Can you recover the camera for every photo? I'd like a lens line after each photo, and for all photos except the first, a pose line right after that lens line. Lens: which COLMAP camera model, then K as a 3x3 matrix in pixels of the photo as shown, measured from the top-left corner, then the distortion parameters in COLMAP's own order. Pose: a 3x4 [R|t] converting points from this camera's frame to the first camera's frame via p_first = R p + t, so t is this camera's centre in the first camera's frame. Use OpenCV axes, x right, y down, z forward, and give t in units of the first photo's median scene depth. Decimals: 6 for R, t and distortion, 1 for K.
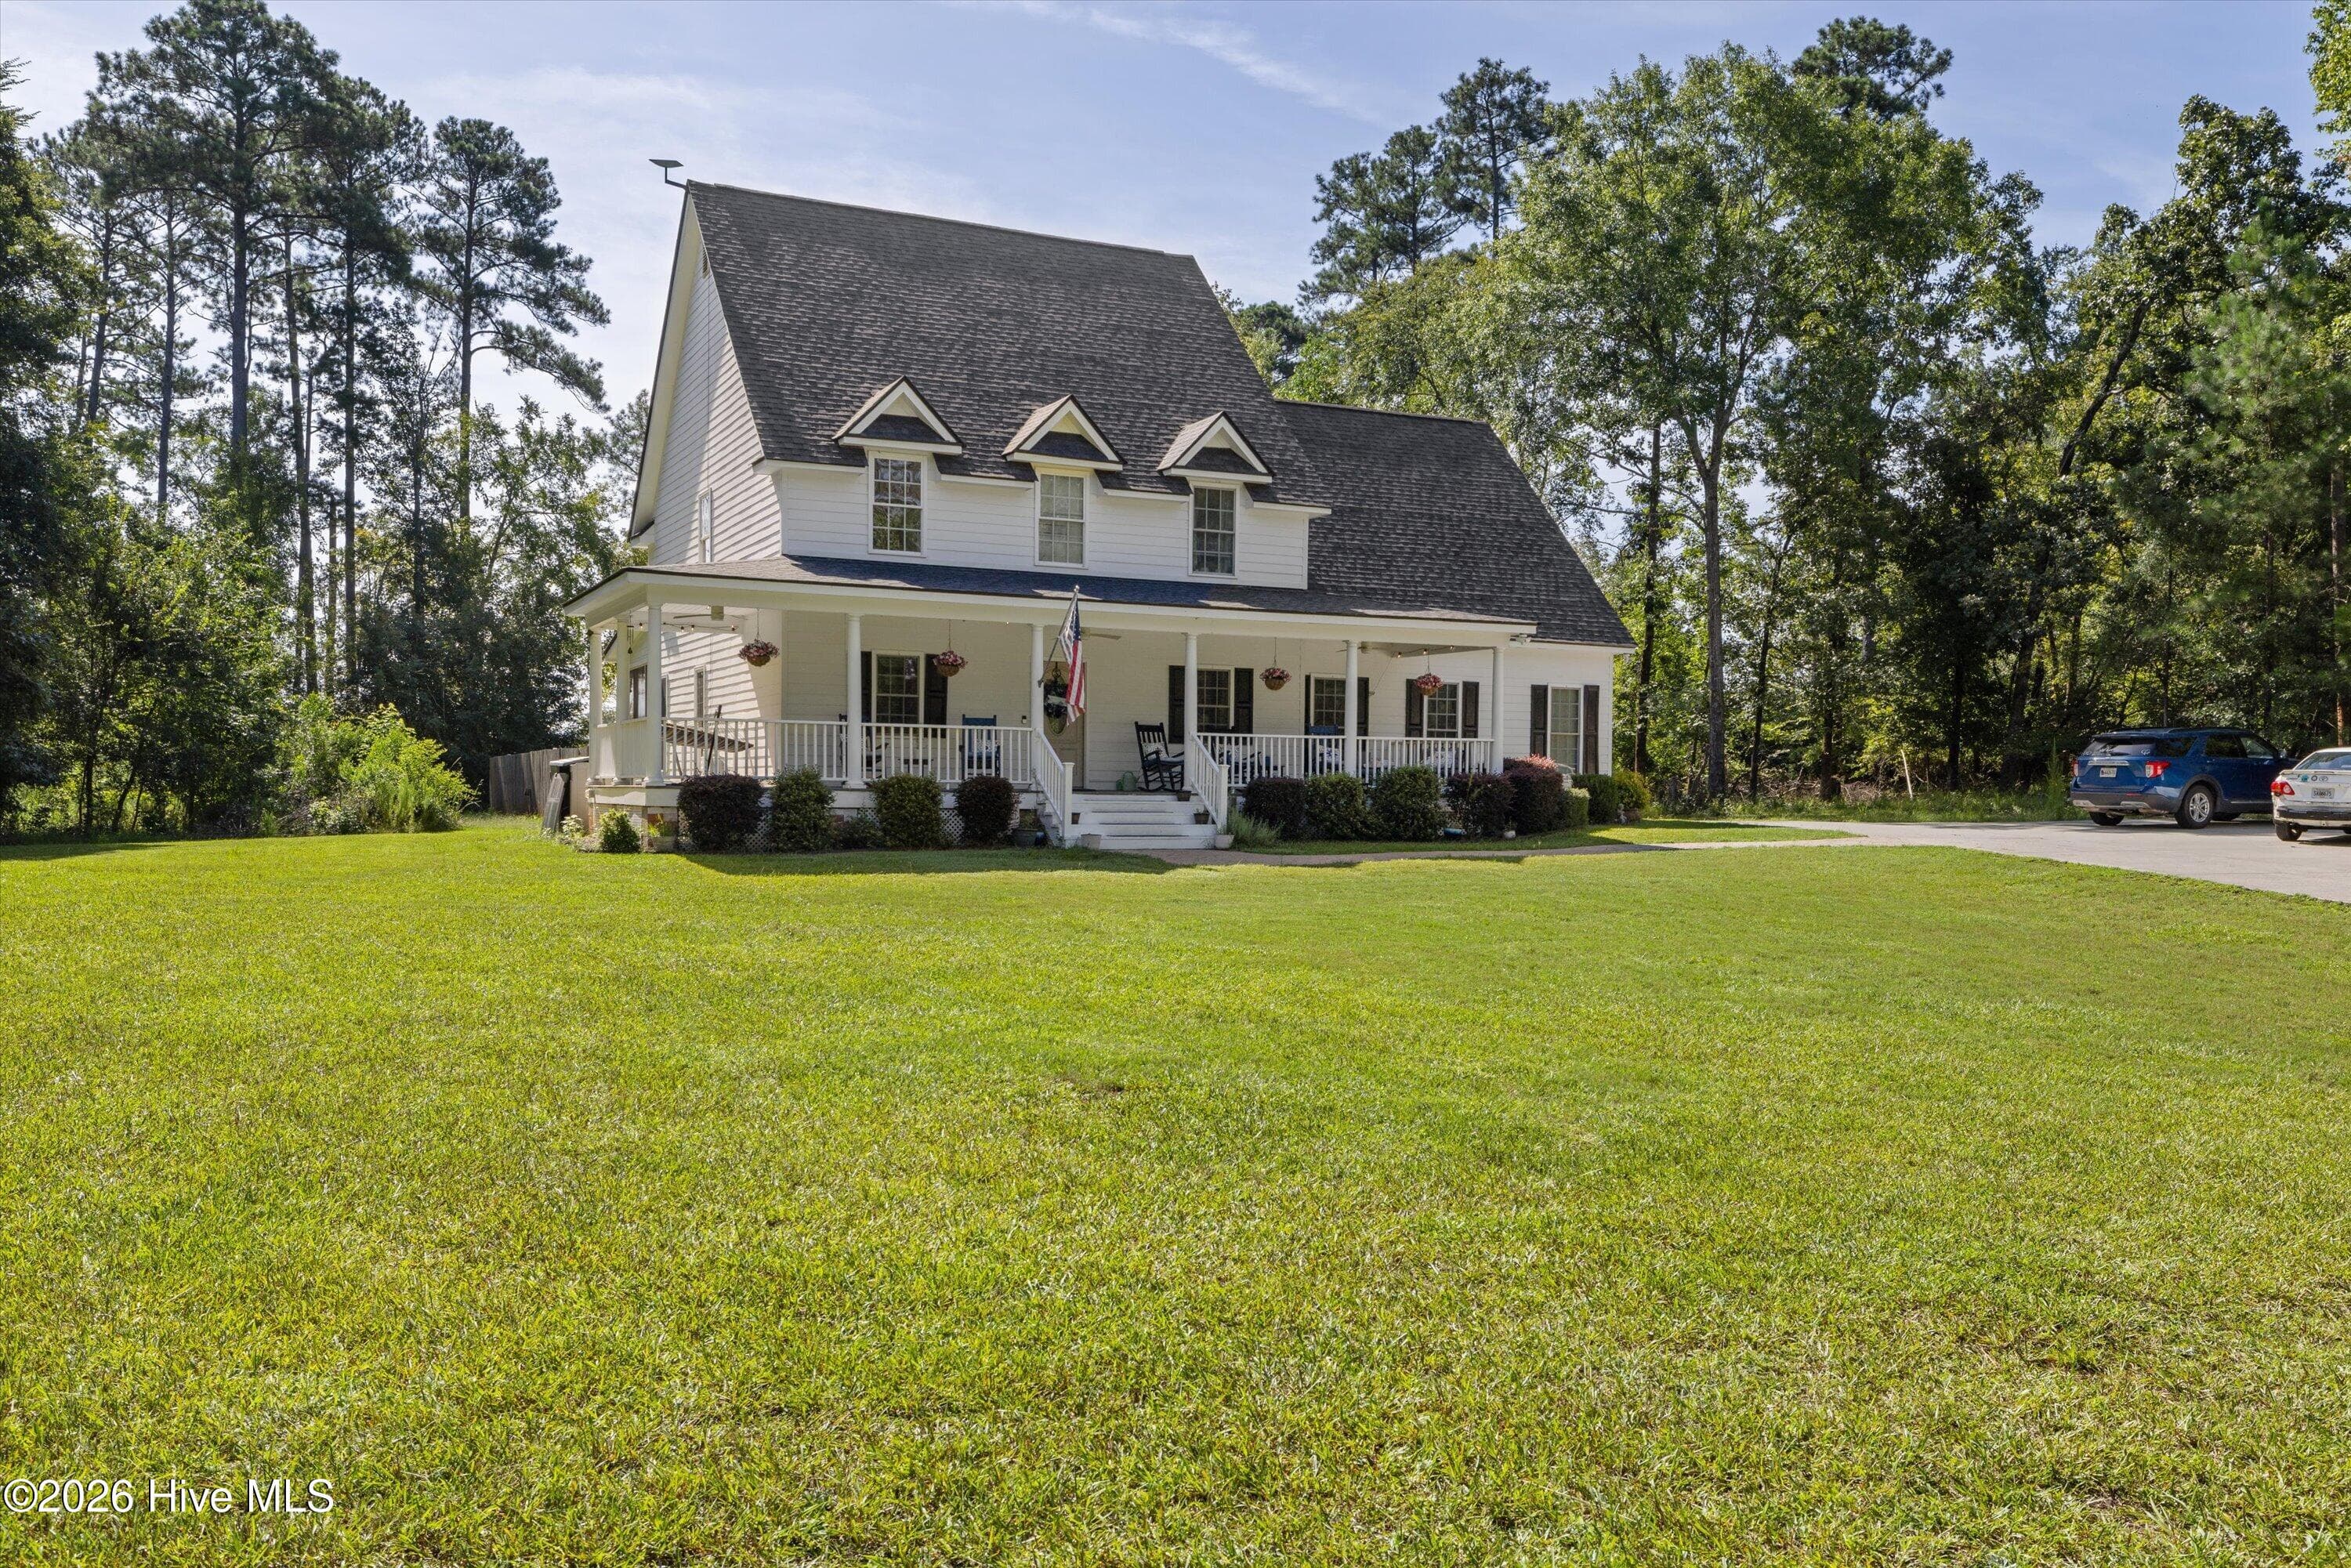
lens RADIAL K [[1929.7, 0, 1199.0], [0, 1929.7, 871.7], [0, 0, 1]] dist [0.013037, -0.014175]
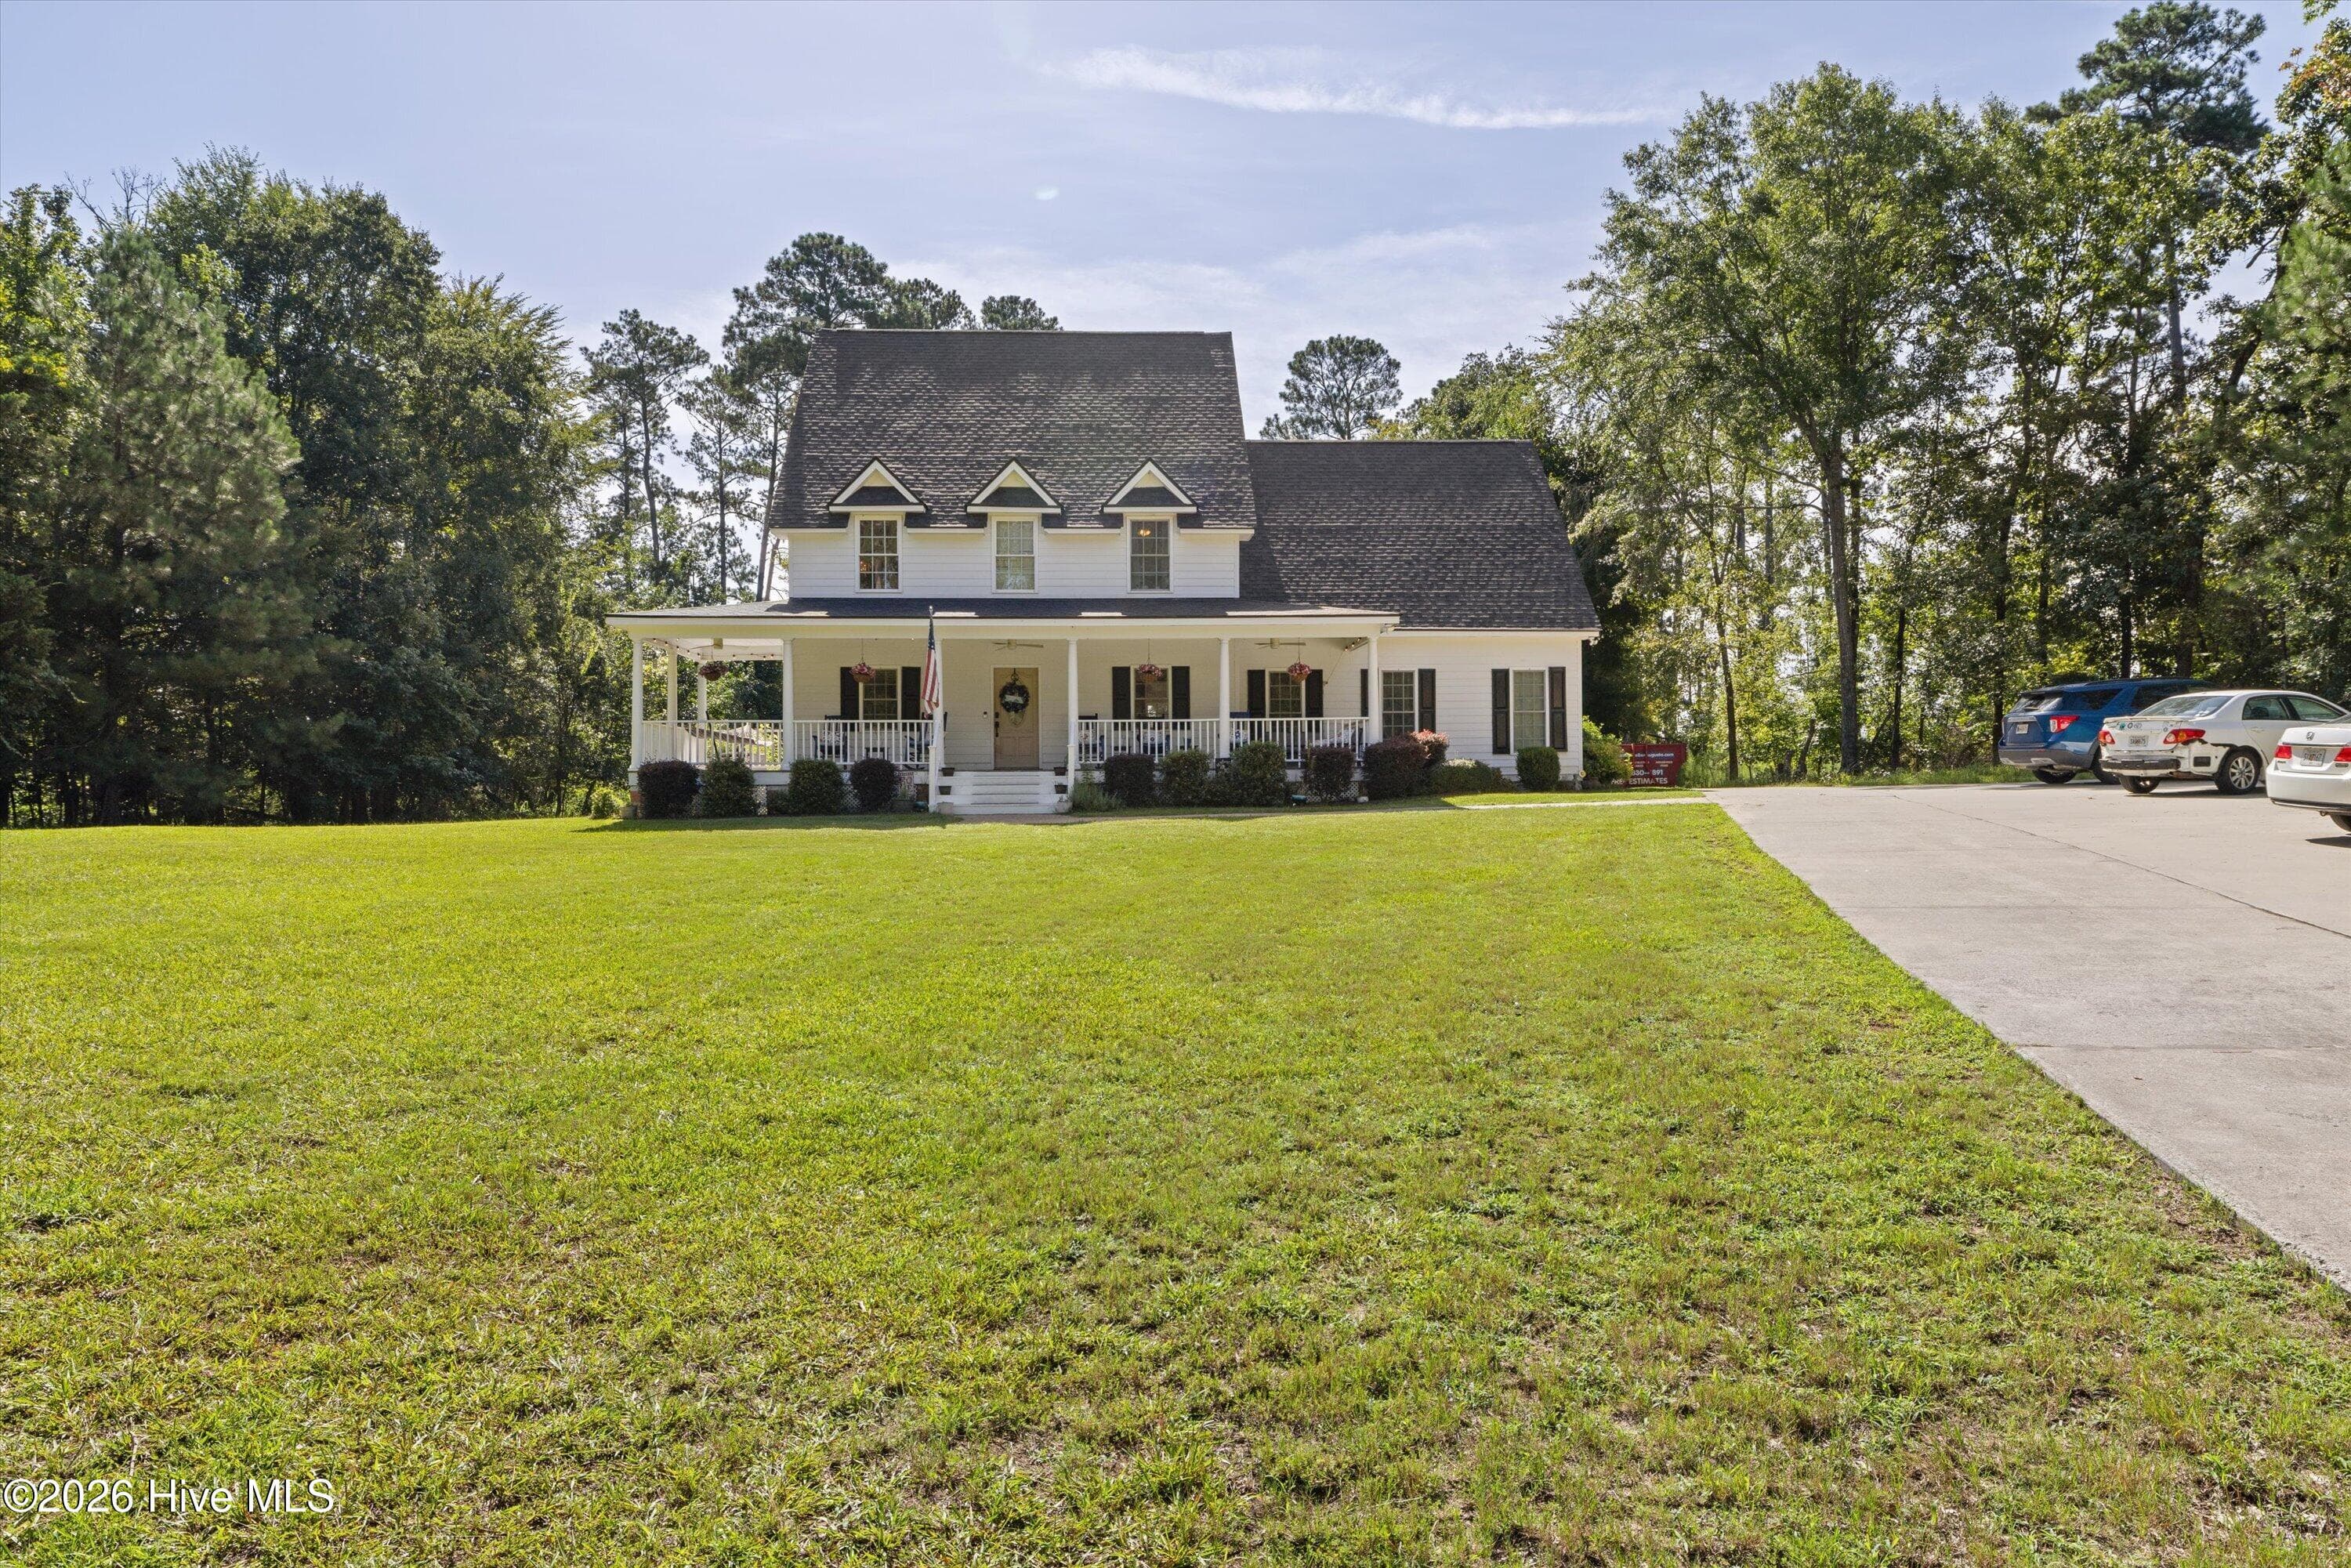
lens RADIAL K [[1581.2, 0, 1185.5], [0, 1581.2, 804.7], [0, 0, 1]] dist [0.019003, -0.014084]
pose [[0.917043, -0.013884, -0.398547, 0.368277], [0.000467, 0.999430, -0.033743, 0.013049], [0.398788, 0.030758, 0.916527, 0.082853]]
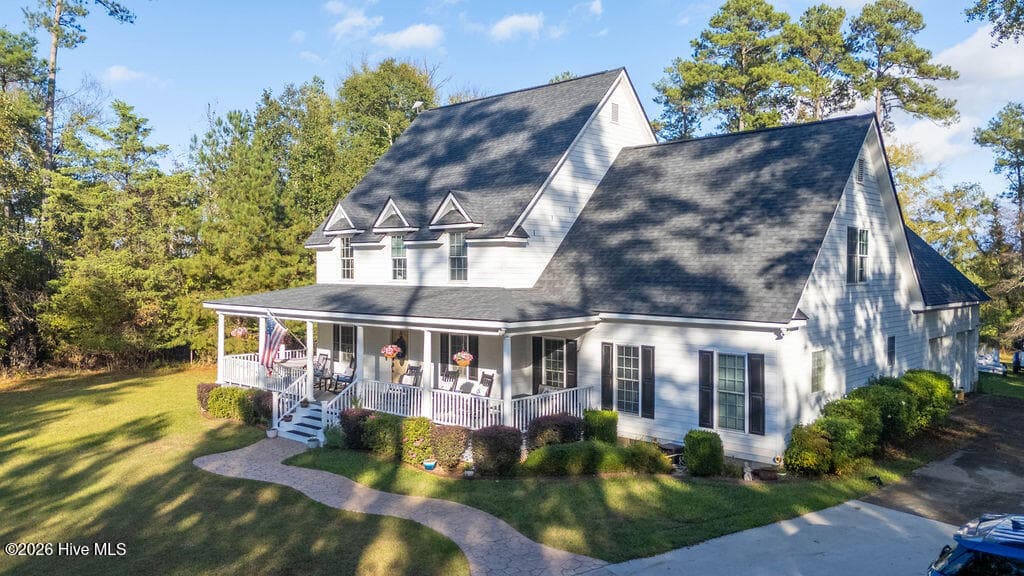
lens RADIAL K [[766.7, 0, 513.0], [0, 766.7, 254.4], [0, 0, 1]] dist [0.075457, -0.010766]
pose [[0.356164, -0.020408, -0.934200, 0.590216], [-0.031102, 0.998949, -0.033680, -0.136153], [0.933906, 0.041051, 0.355155, 0.690885]]
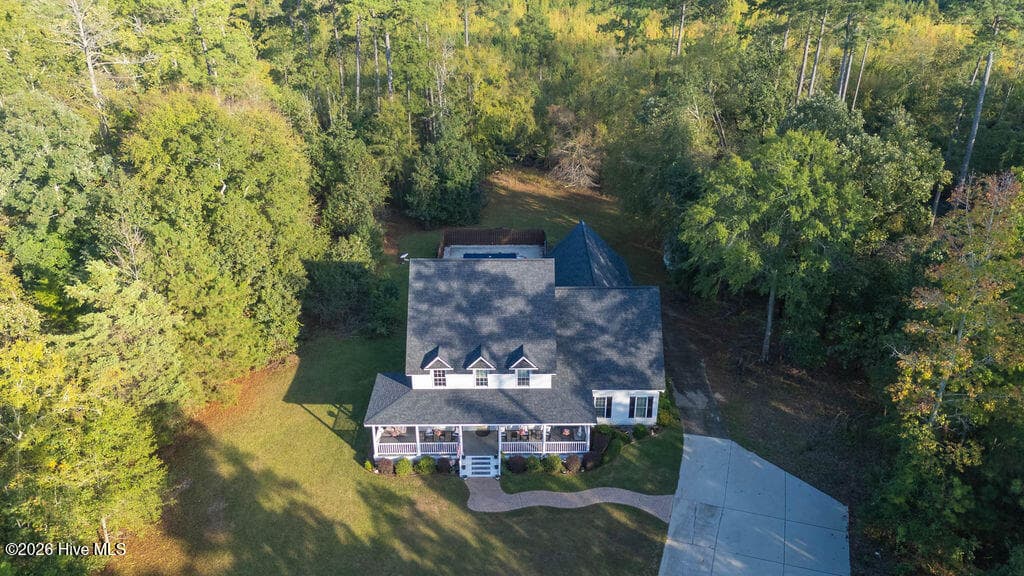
lens RADIAL K [[766.7, 0, 509.3], [0, 766.7, 298.7], [0, 0, 1]] dist [0.075457, -0.010766]
pose [[0.899426, 0.210854, -0.382848, 0.469942], [-0.013733, 0.889138, 0.457433, -0.891193], [0.436856, -0.406170, 0.802610, -0.169152]]
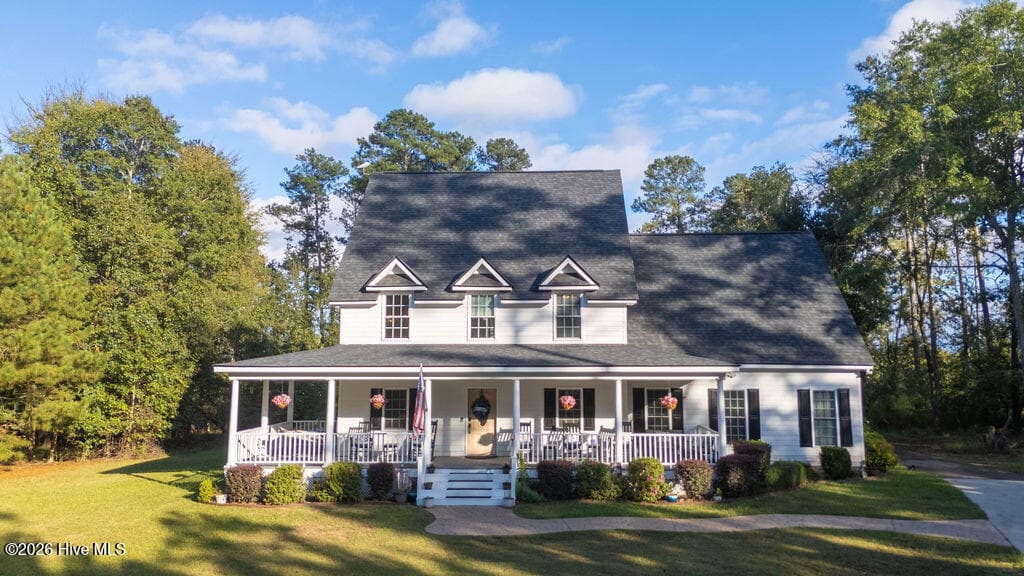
lens RADIAL K [[766.7, 0, 516.9], [0, 766.7, 288.9], [0, 0, 1]] dist [0.075457, -0.010766]
pose [[0.874135, -0.057192, -0.482303, 0.284659], [-0.012312, 0.990114, -0.139724, -0.084392], [0.485526, 0.128076, 0.864790, 0.276186]]
